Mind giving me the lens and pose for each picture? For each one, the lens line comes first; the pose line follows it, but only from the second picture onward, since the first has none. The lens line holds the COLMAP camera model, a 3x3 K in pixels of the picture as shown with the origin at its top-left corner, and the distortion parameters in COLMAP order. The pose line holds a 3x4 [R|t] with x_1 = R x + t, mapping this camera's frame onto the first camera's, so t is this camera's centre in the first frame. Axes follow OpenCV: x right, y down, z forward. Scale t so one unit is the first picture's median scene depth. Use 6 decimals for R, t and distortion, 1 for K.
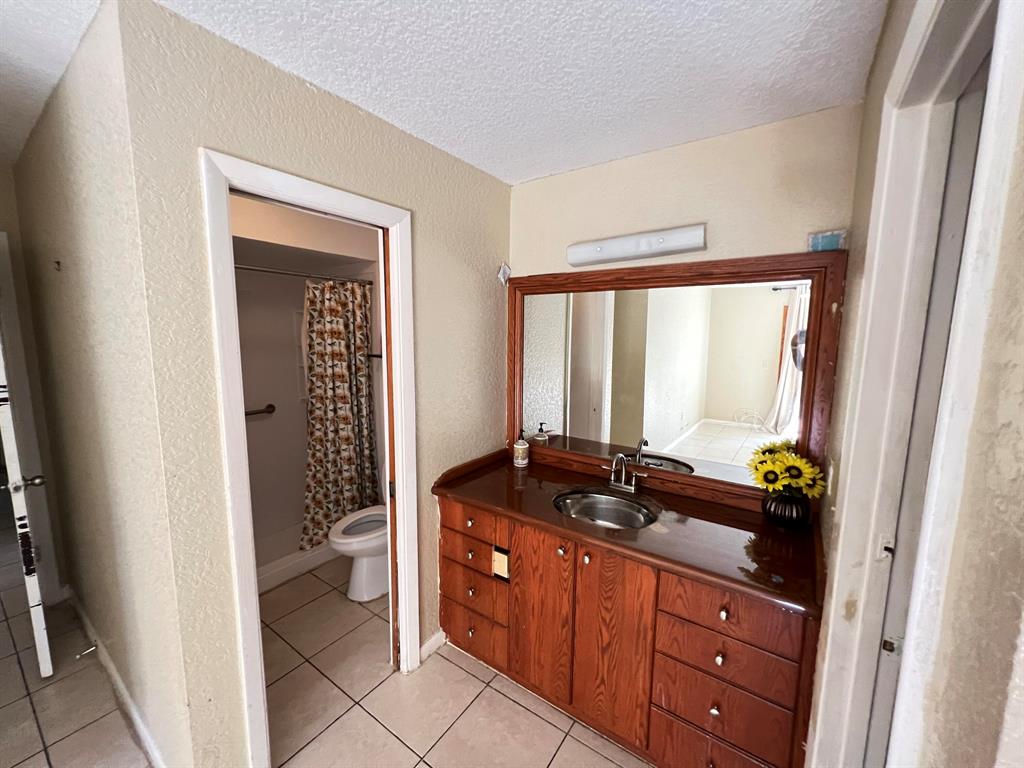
lens RADIAL K [[408.1, 0, 510.4], [0, 408.1, 383.6], [0, 0, 1]] dist [-0.000996, 0.000018]
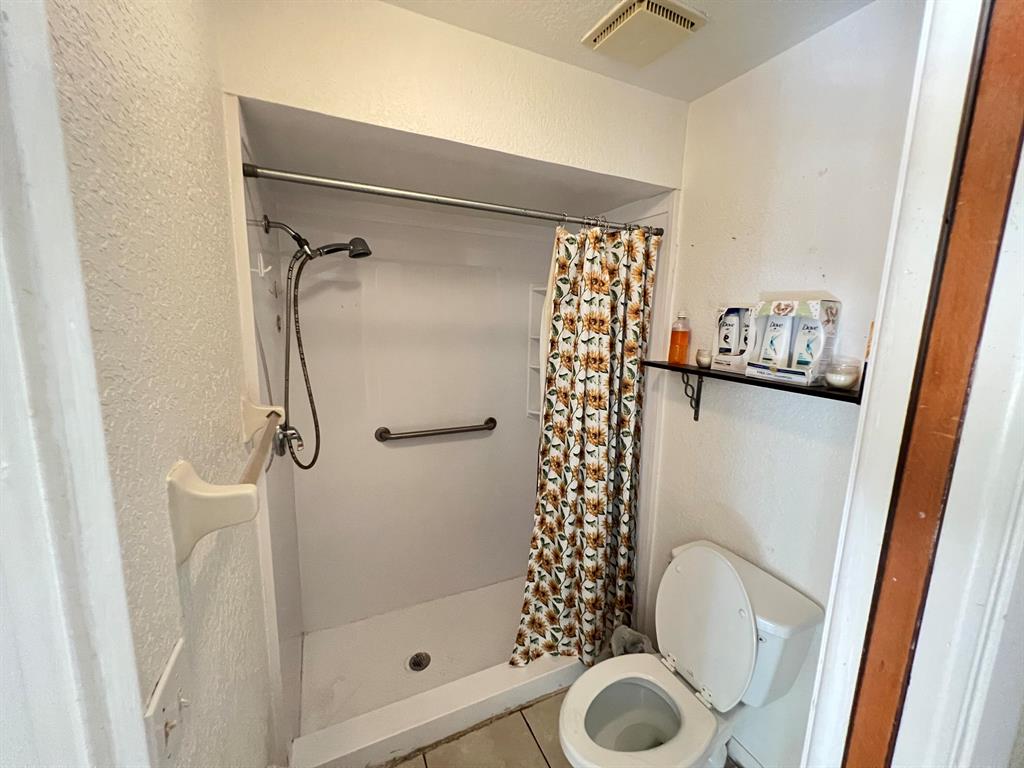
lens RADIAL K [[408.1, 0, 512.3], [0, 408.1, 382.8], [0, 0, 1]] dist [-0.000996, 0.000018]
pose [[0.867916, 0.091131, -0.488279, -0.241276], [-0.078924, 0.995838, 0.045571, -0.055606], [0.490400, -0.001015, 0.871497, 0.445796]]
